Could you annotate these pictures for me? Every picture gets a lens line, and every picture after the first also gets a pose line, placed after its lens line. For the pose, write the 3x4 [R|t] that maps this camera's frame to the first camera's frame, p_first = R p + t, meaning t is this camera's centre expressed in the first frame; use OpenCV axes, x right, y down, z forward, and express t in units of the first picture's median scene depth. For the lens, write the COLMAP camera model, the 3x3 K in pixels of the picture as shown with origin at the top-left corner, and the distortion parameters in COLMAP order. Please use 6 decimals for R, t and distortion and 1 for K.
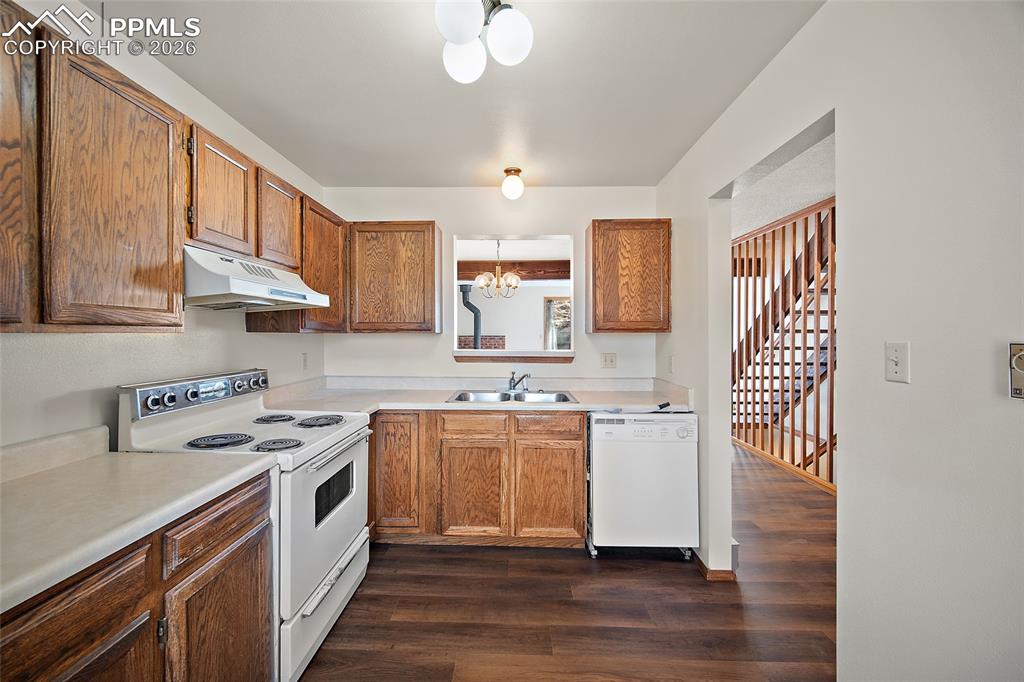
lens RADIAL K [[405.0, 0, 502.0], [0, 405.0, 336.9], [0, 0, 1]] dist [0.004372, -0.000802]
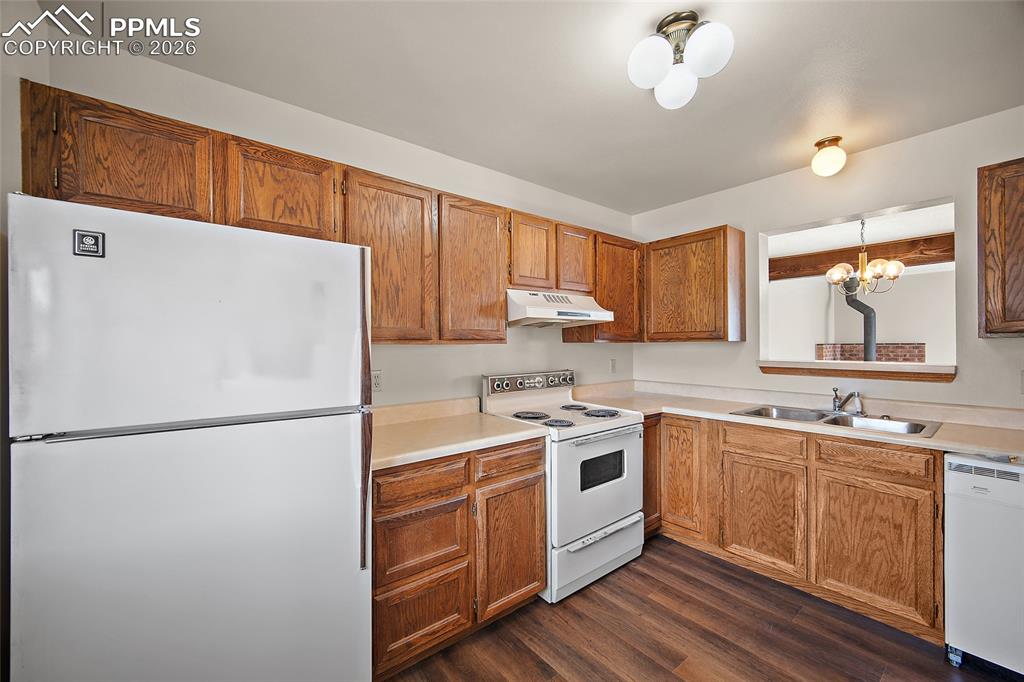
lens RADIAL K [[405.0, 0, 507.5], [0, 405.0, 345.6], [0, 0, 1]] dist [0.004372, -0.000802]
pose [[0.654772, -0.003271, -0.755819, 0.250355], [0.003515, 0.999993, -0.001283, -0.000175], [0.755818, -0.001817, 0.654779, -0.026408]]
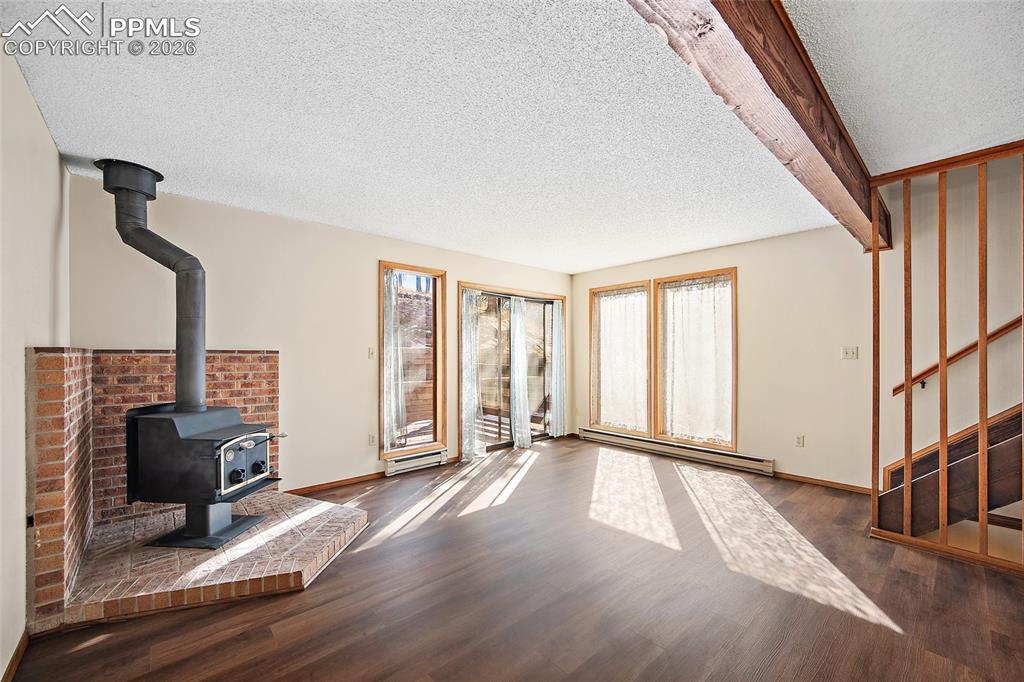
lens RADIAL K [[405.0, 0, 505.6], [0, 405.0, 353.6], [0, 0, 1]] dist [0.004372, -0.000802]
pose [[0.731739, 0.000063, 0.681585, -0.334892], [0.000554, 1.000000, -0.000687, 0.001377], [-0.681584, 0.000880, 0.731739, 2.295697]]
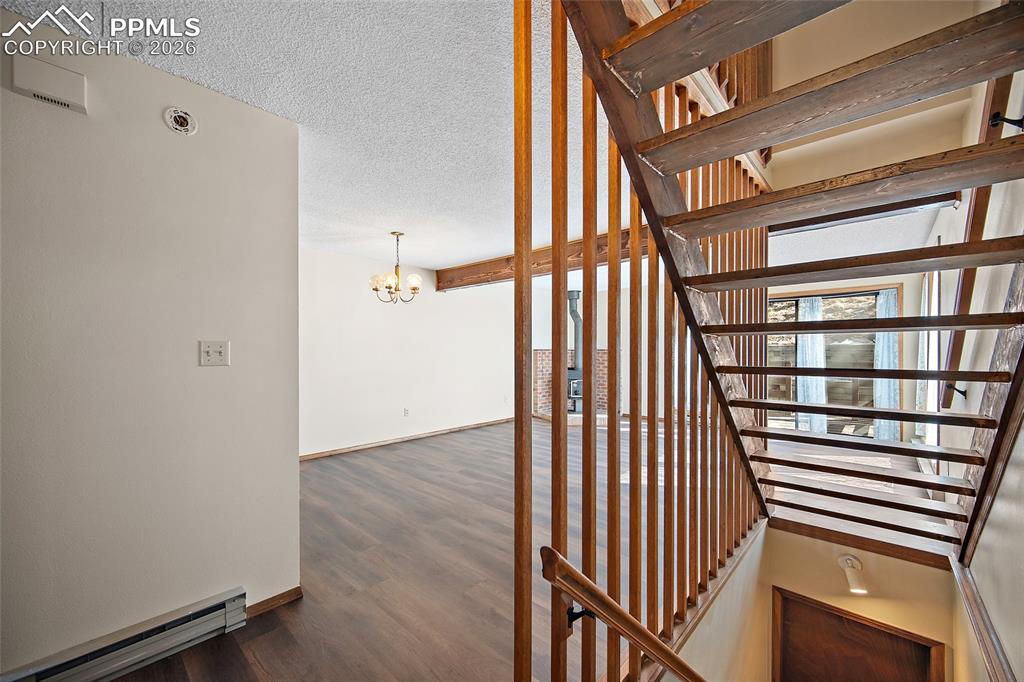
lens RADIAL K [[405.0, 0, 518.2], [0, 405.0, 343.7], [0, 0, 1]] dist [0.004372, -0.000802]
pose [[0.766962, -0.014021, -0.641539, 1.379593], [0.000151, 0.999765, -0.021670, 0.012247], [0.641692, 0.016524, 0.766784, 0.981288]]
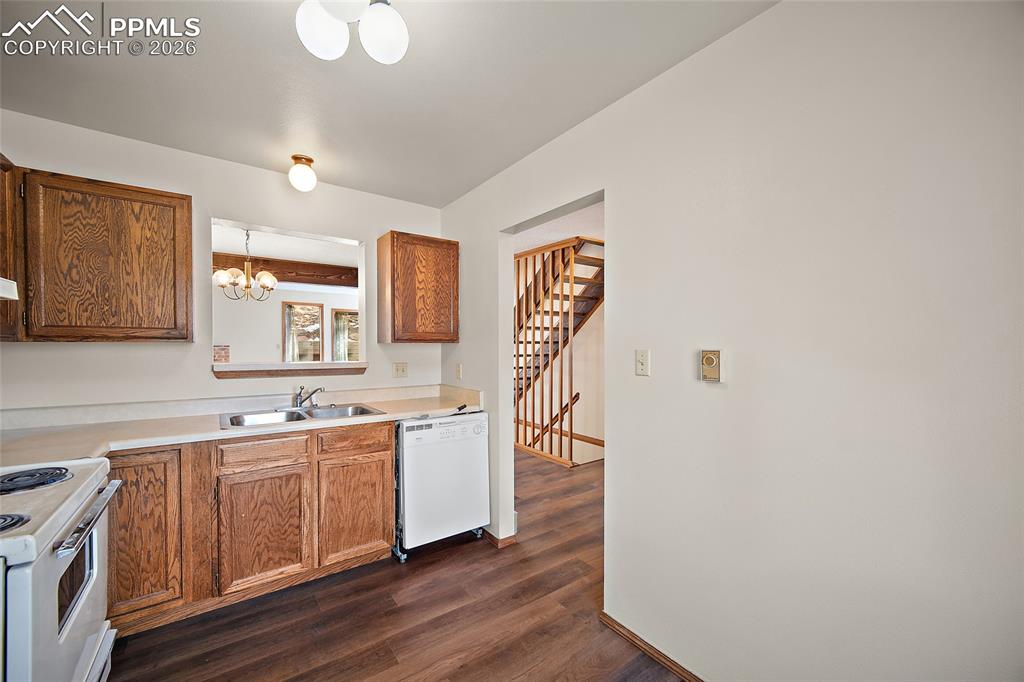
lens RADIAL K [[405.0, 0, 501.3], [0, 405.0, 351.0], [0, 0, 1]] dist [0.004372, -0.000802]
pose [[0.797359, -0.007447, 0.603460, -0.187863], [0.000725, 0.999935, 0.011381, -0.001467], [-0.603505, -0.008637, 0.797312, 0.034681]]
